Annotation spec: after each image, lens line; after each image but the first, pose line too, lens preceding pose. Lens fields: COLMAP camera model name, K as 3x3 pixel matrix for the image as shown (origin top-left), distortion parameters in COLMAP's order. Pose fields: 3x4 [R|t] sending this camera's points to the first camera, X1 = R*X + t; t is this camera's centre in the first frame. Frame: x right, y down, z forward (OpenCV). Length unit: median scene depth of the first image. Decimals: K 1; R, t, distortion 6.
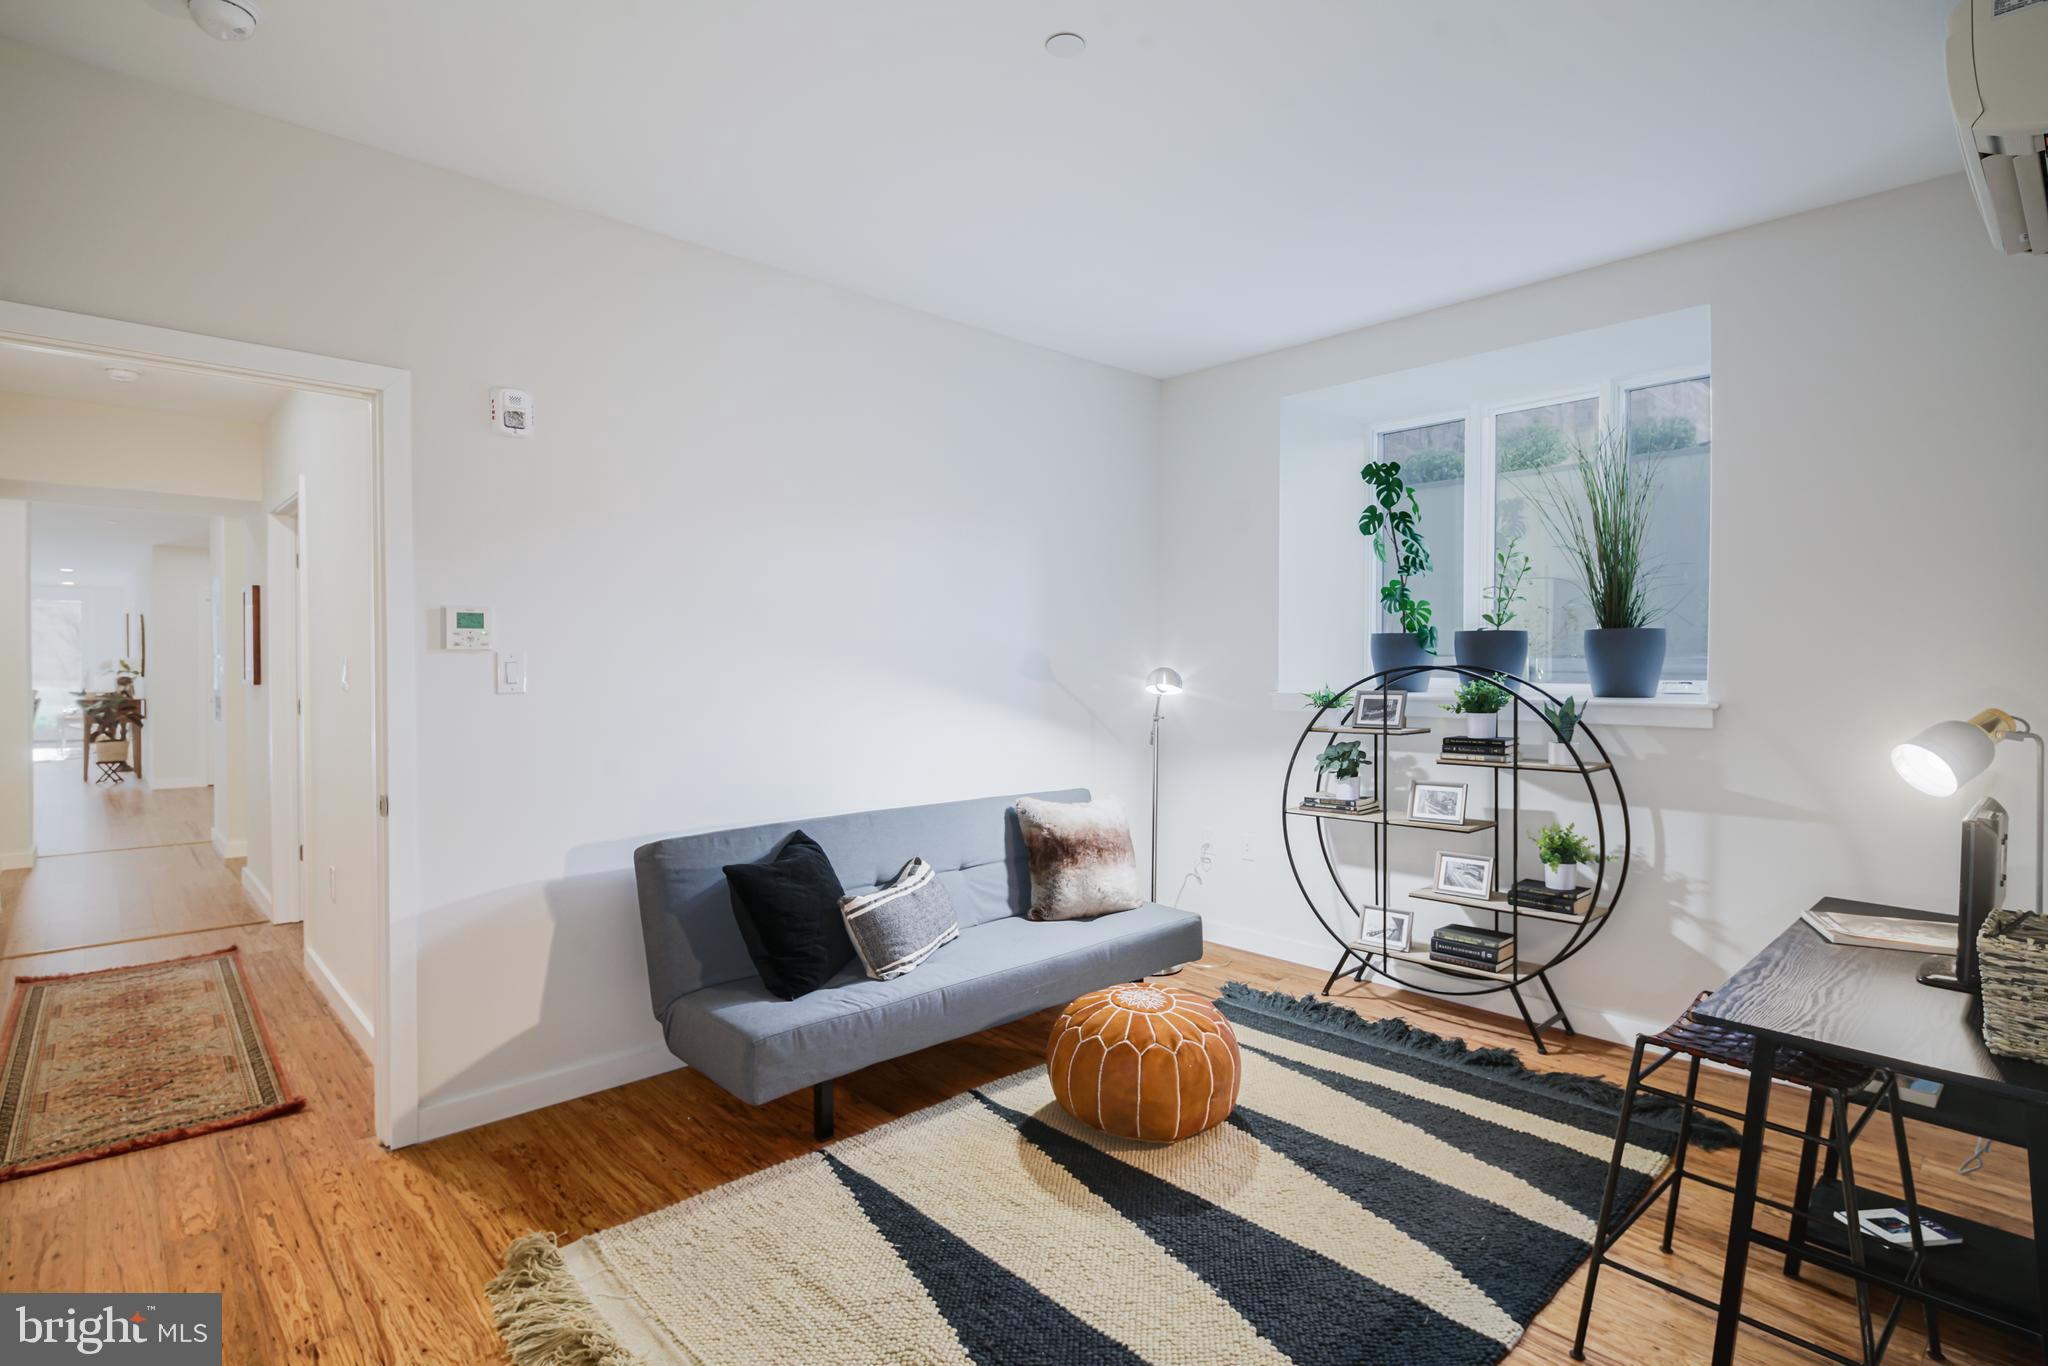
lens RADIAL K [[1003.1, 0, 1012.4], [0, 1003.1, 675.6], [0, 0, 1]] dist [0.002990, -0.002928]
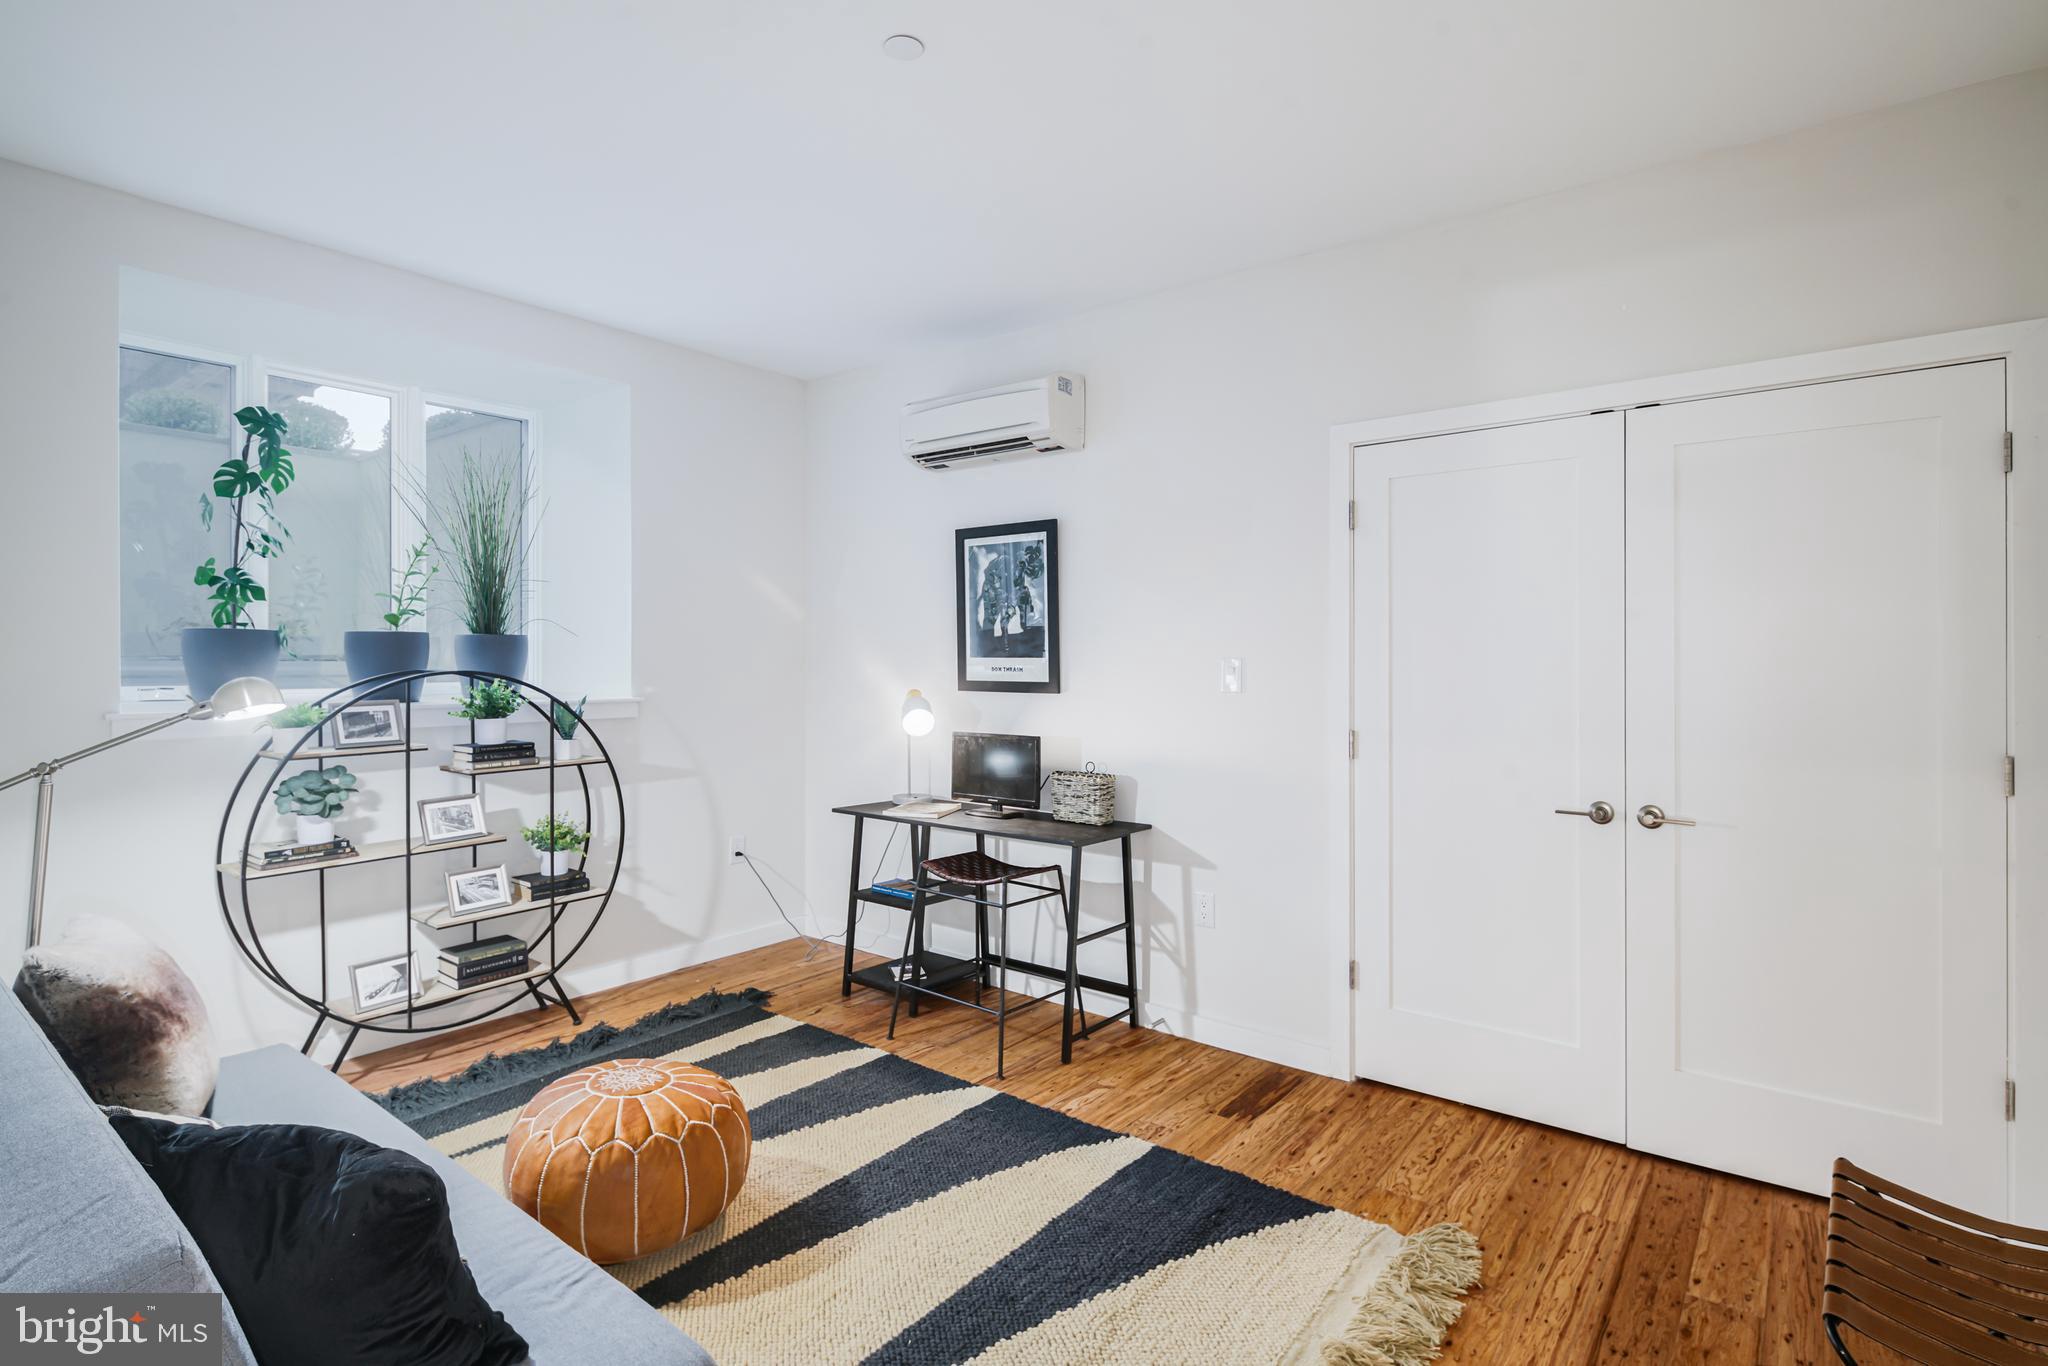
lens RADIAL K [[1003.1, 0, 1013.5], [0, 1003.1, 675.4], [0, 0, 1]] dist [0.002990, -0.002928]
pose [[-0.156990, -0.014007, 0.987501, -0.591397], [0.013179, 0.999781, 0.016276, -0.014203], [-0.987512, 0.015569, -0.156771, 0.663929]]
